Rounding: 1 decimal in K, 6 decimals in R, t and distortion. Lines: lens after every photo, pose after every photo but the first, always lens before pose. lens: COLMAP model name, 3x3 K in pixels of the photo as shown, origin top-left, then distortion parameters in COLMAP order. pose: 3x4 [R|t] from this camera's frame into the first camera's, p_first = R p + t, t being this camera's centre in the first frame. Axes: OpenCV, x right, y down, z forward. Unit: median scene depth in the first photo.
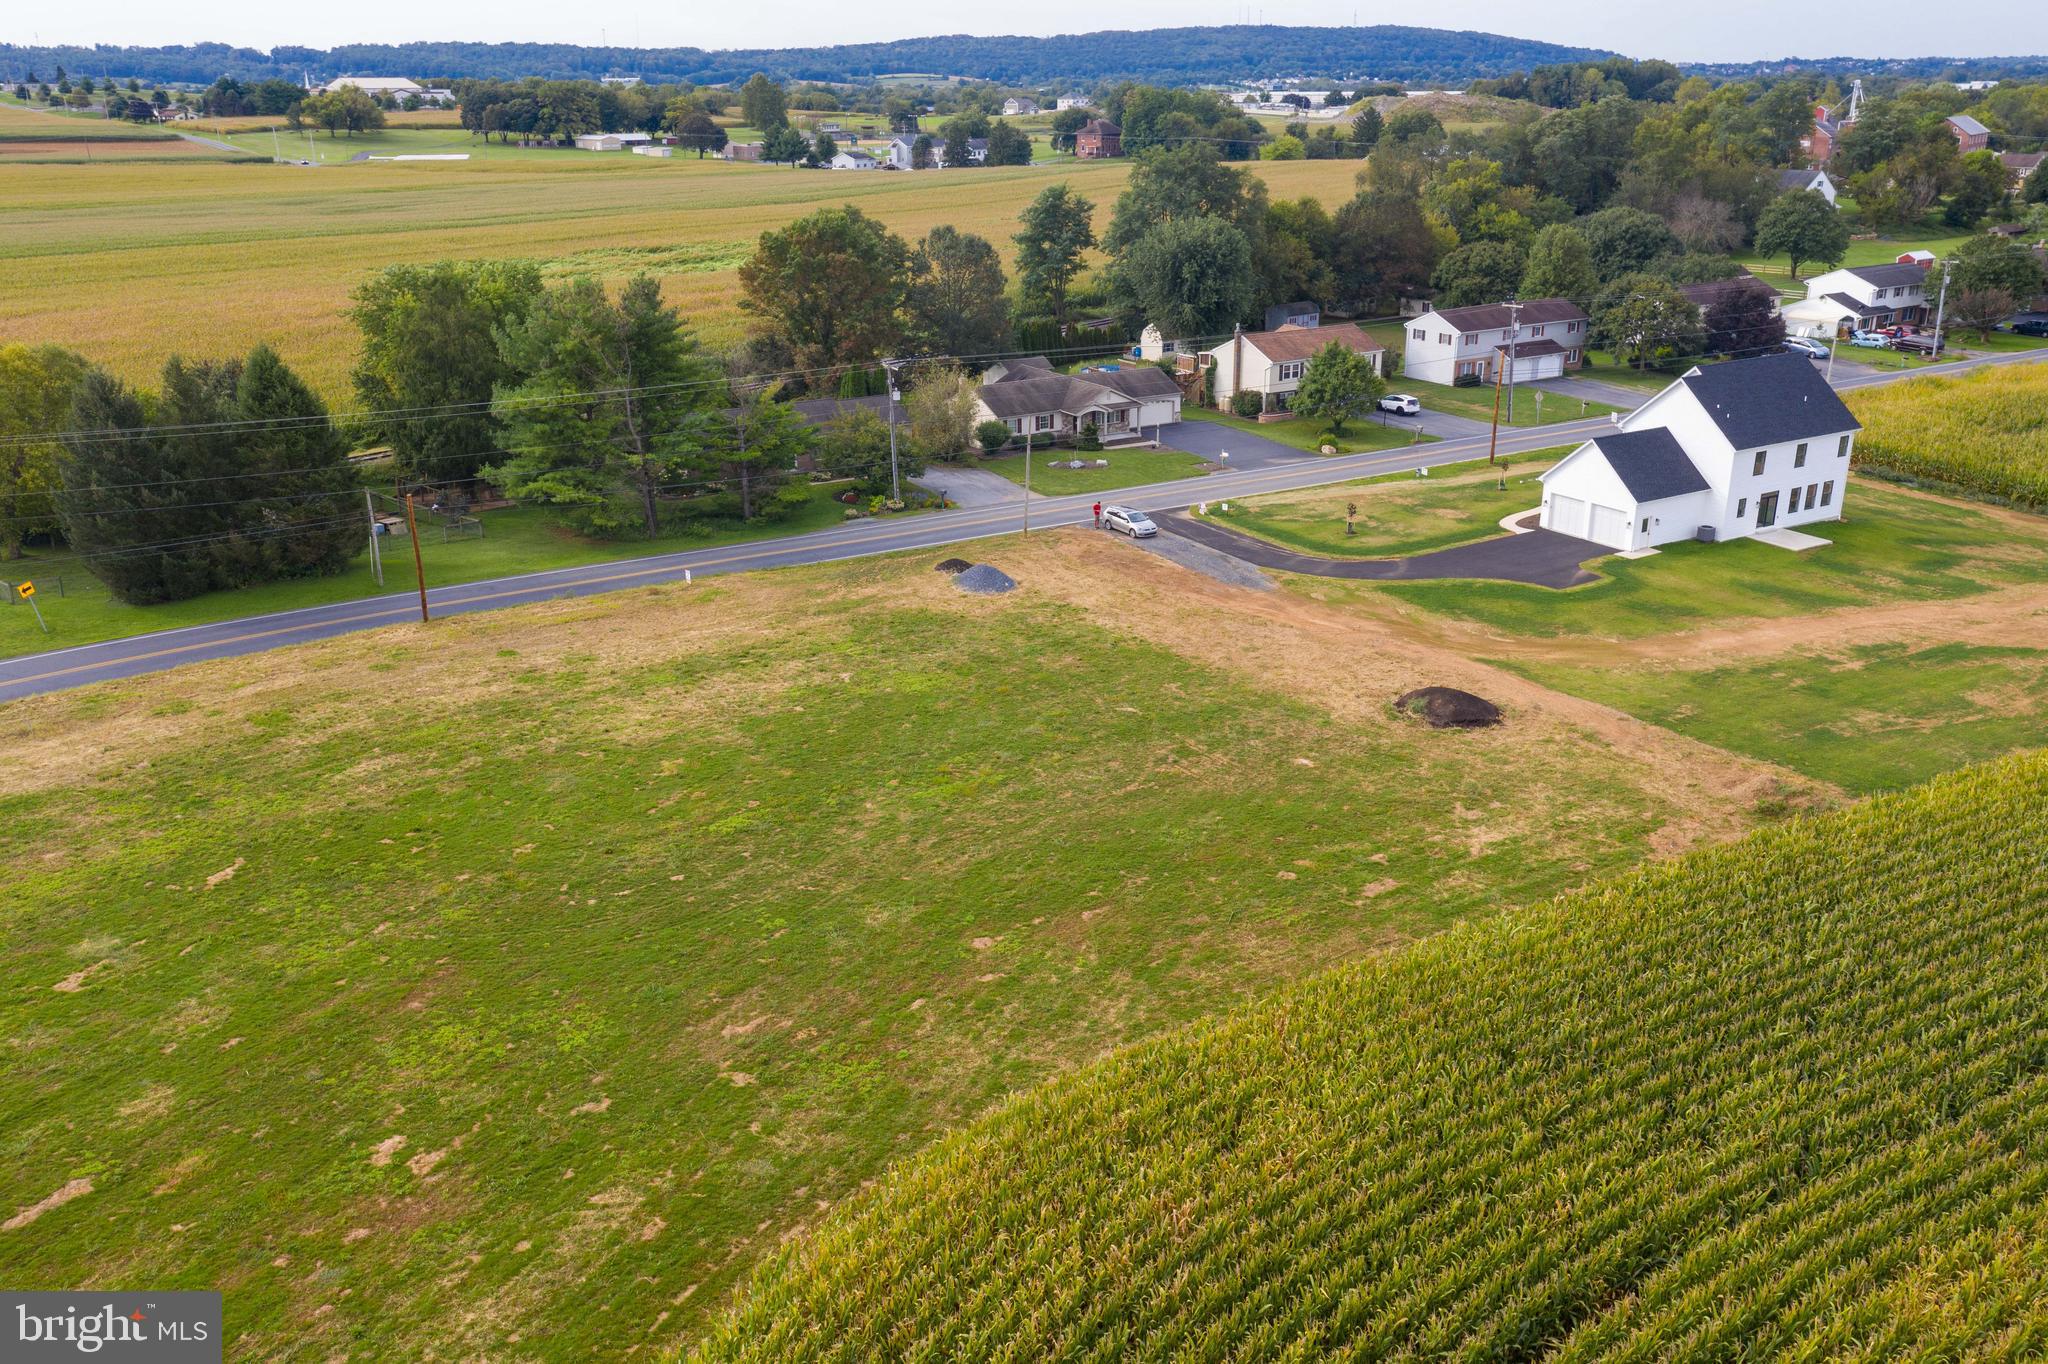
lens RADIAL K [[1640.8, 0, 1021.6], [0, 1640.8, 686.7], [0, 0, 1]] dist [0.008480, 0.006944]
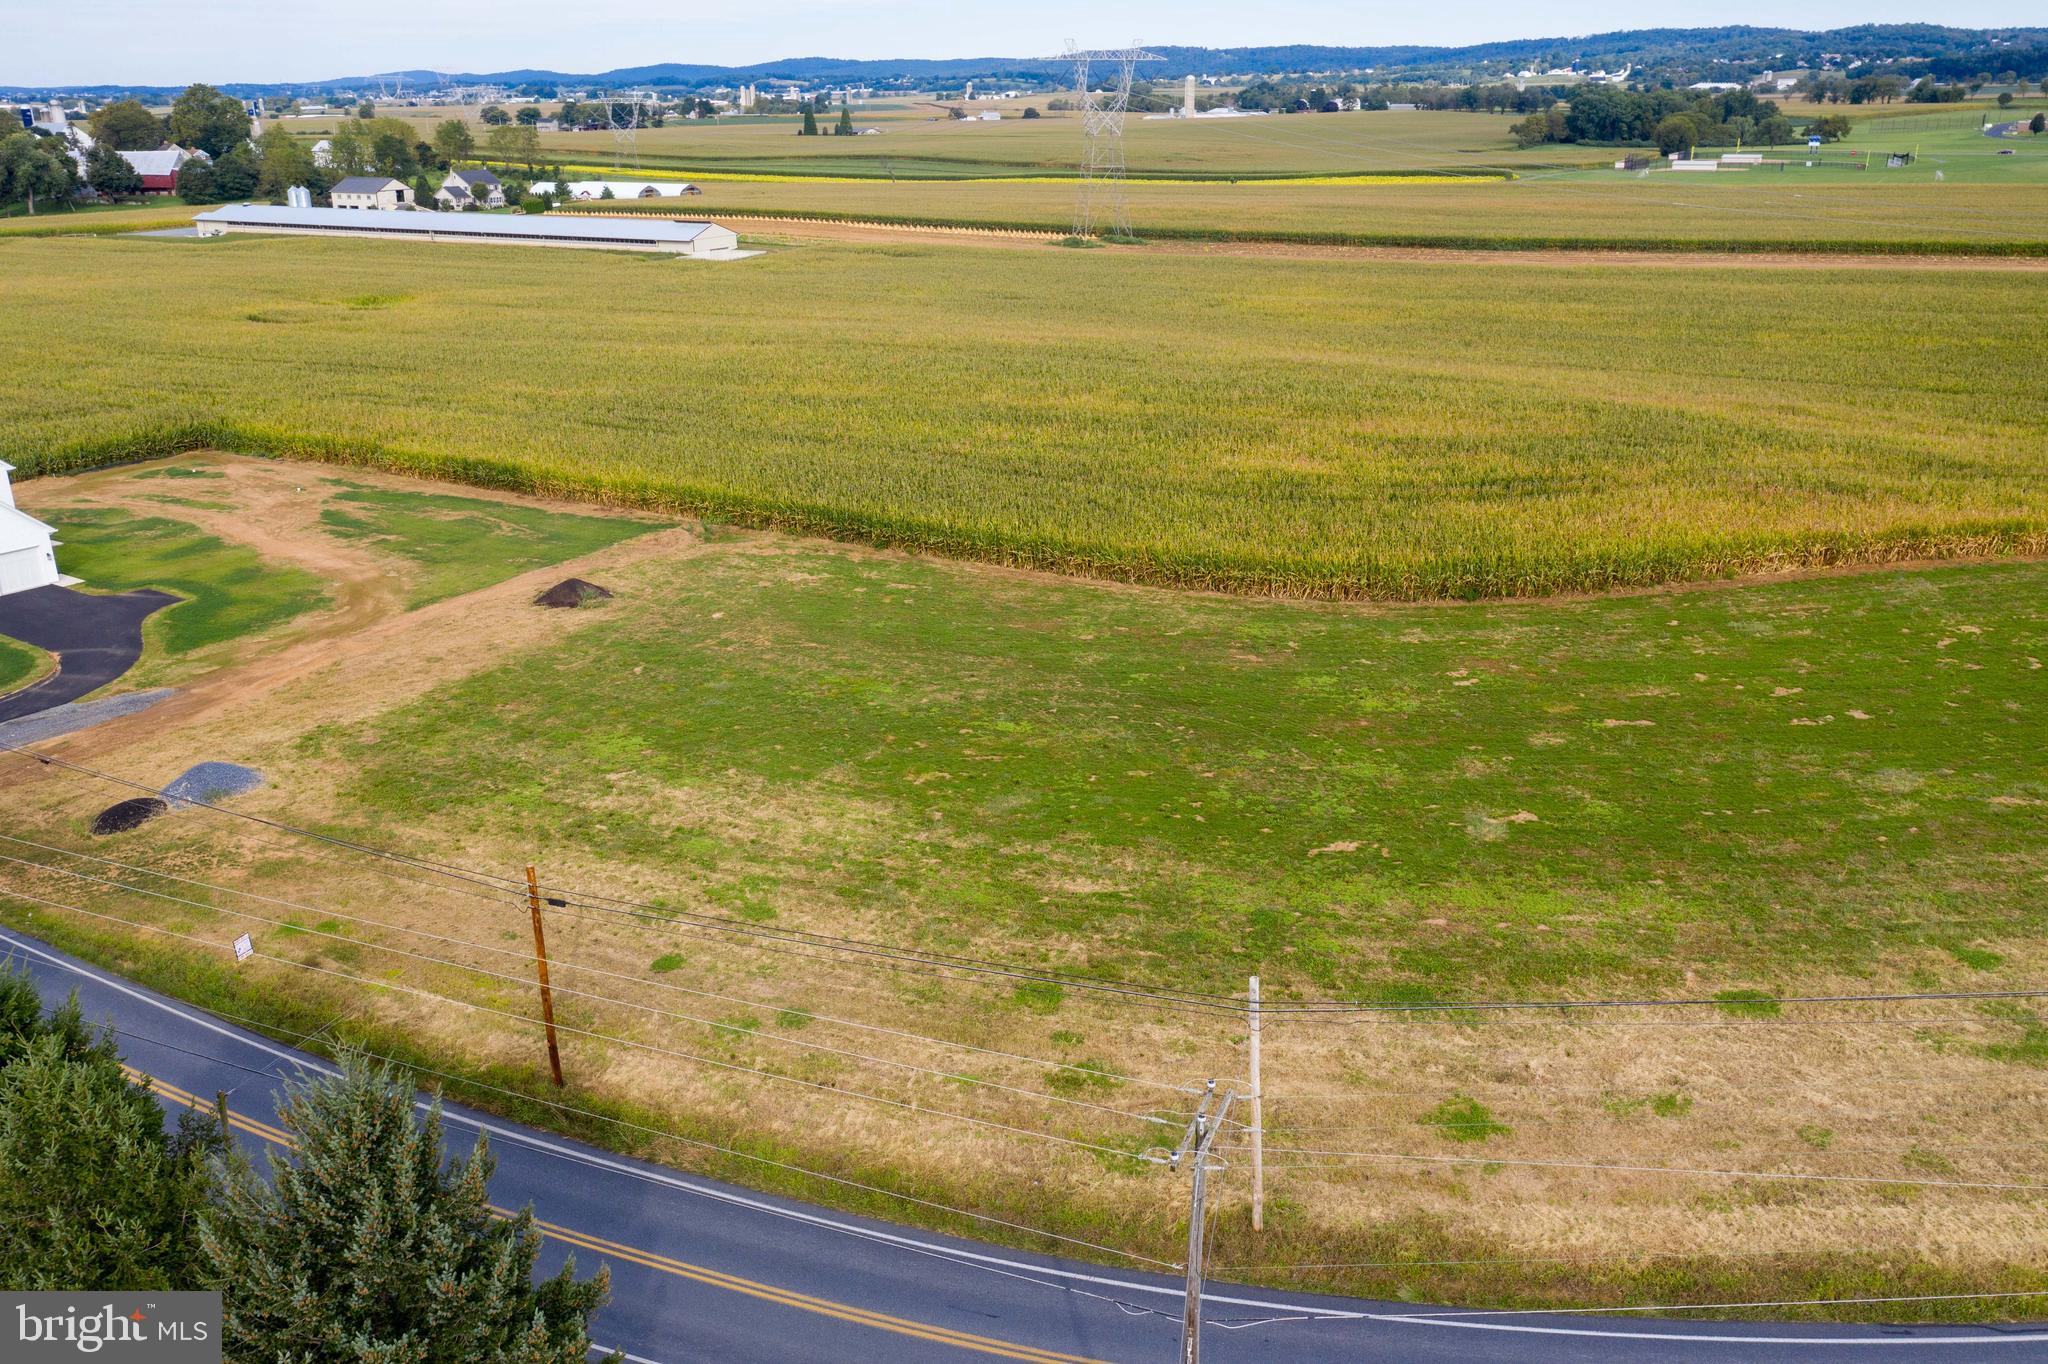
lens RADIAL K [[1640.8, 0, 1024.1], [0, 1640.8, 678.5], [0, 0, 1]] dist [0.008480, 0.006944]
pose [[-0.451394, -0.288010, 0.844567, -0.628119], [0.319606, 0.831503, 0.454374, -0.255239], [-0.833124, 0.475030, -0.283286, 0.717357]]
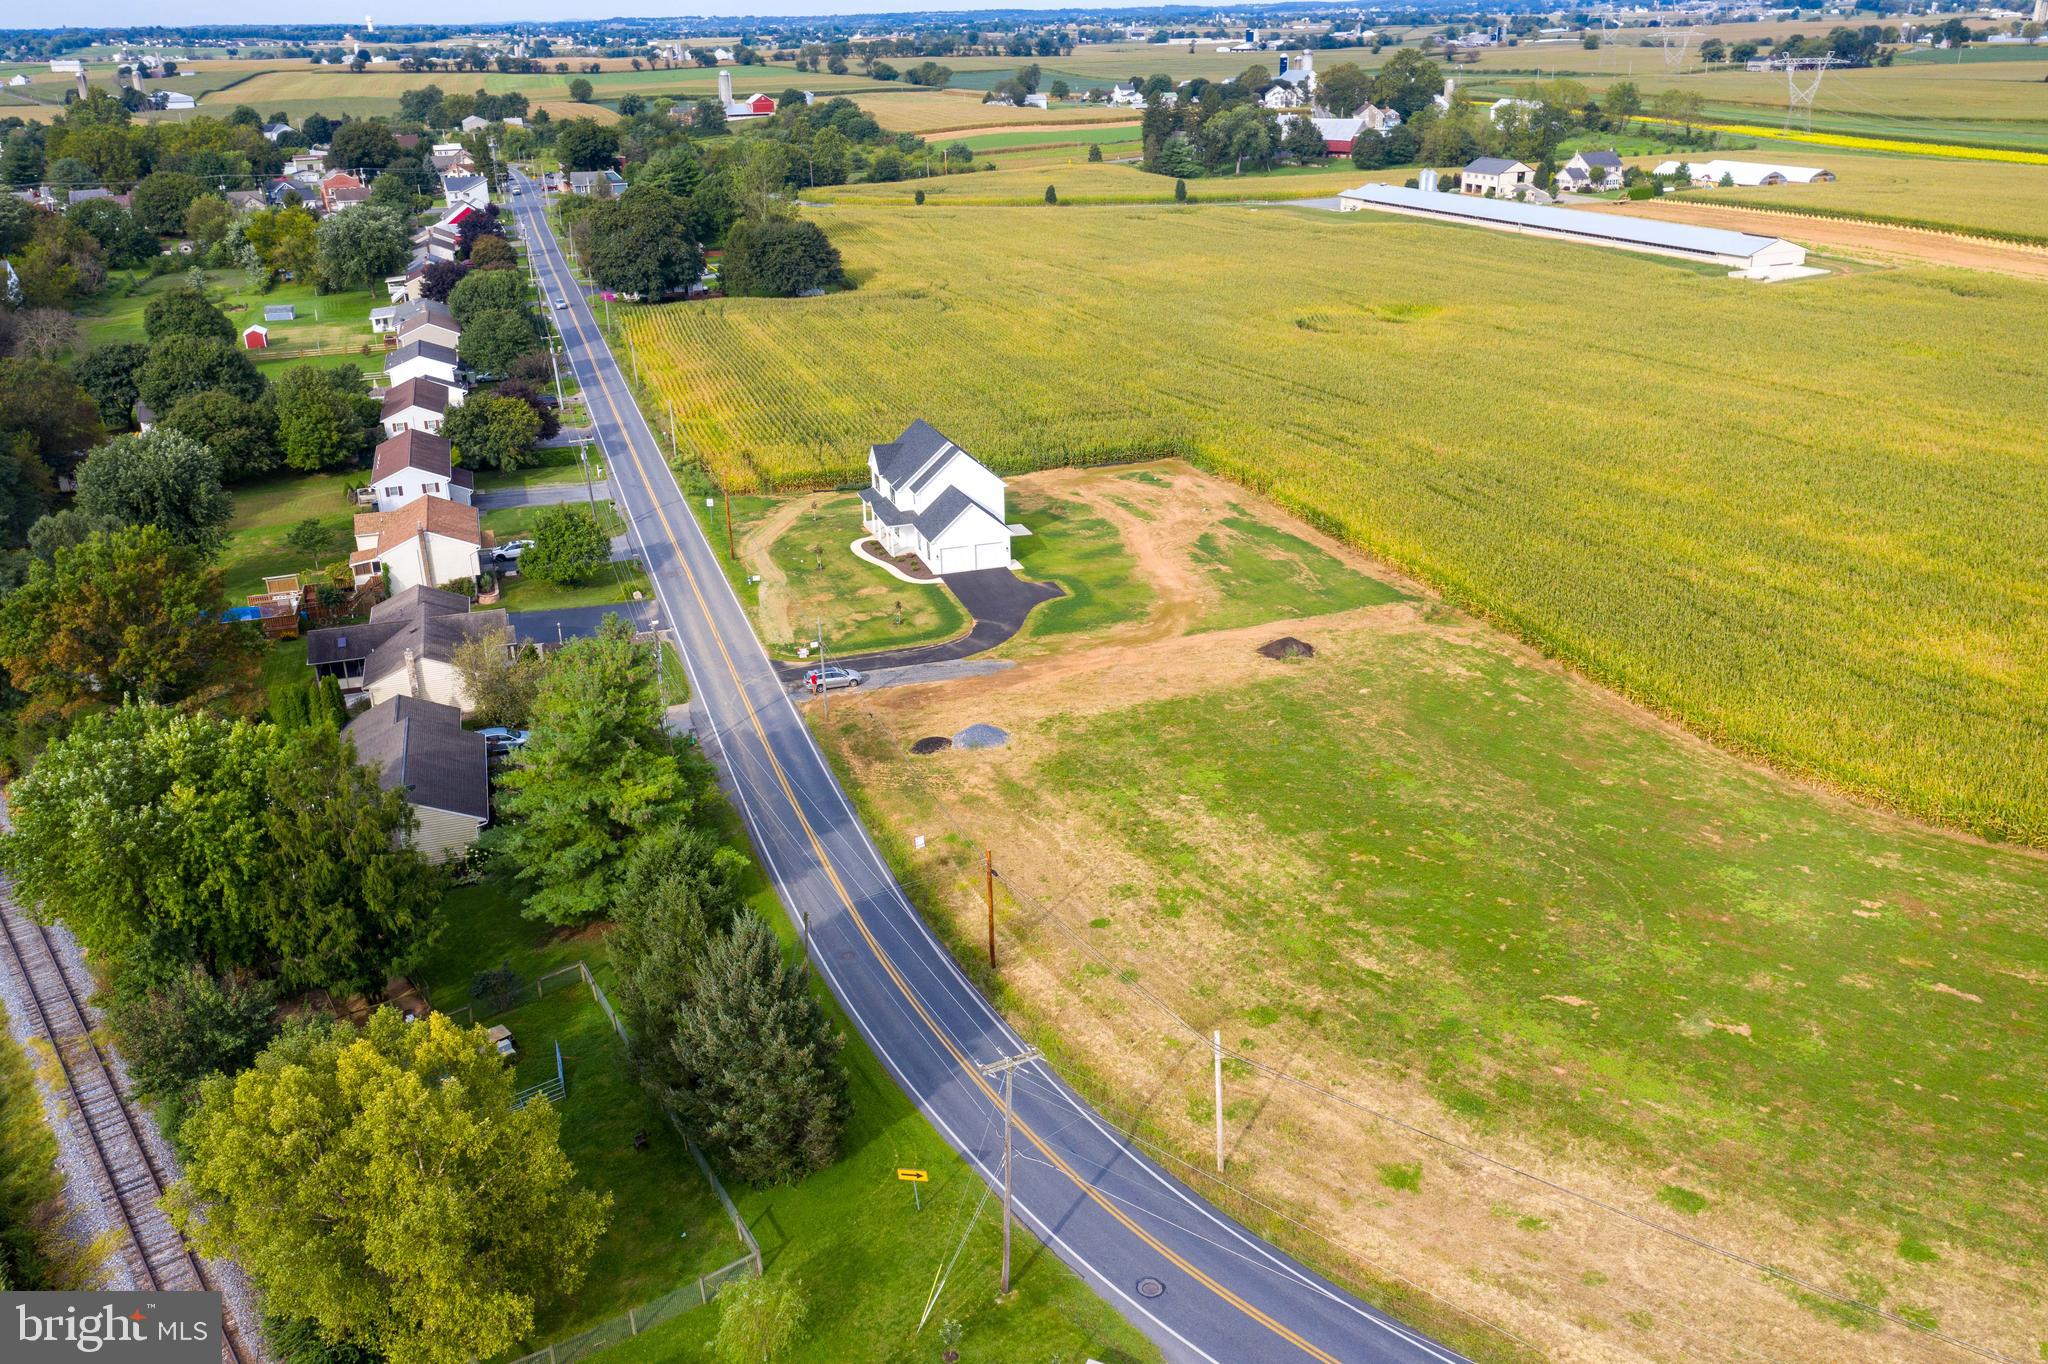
lens RADIAL K [[1640.8, 0, 1033.2], [0, 1640.8, 686.9], [0, 0, 1]] dist [0.008480, 0.006944]
pose [[0.213326, -0.364191, 0.906563, -0.887178], [0.353099, 0.893940, 0.276031, -0.337536], [-0.910941, 0.261222, 0.319296, 0.461239]]
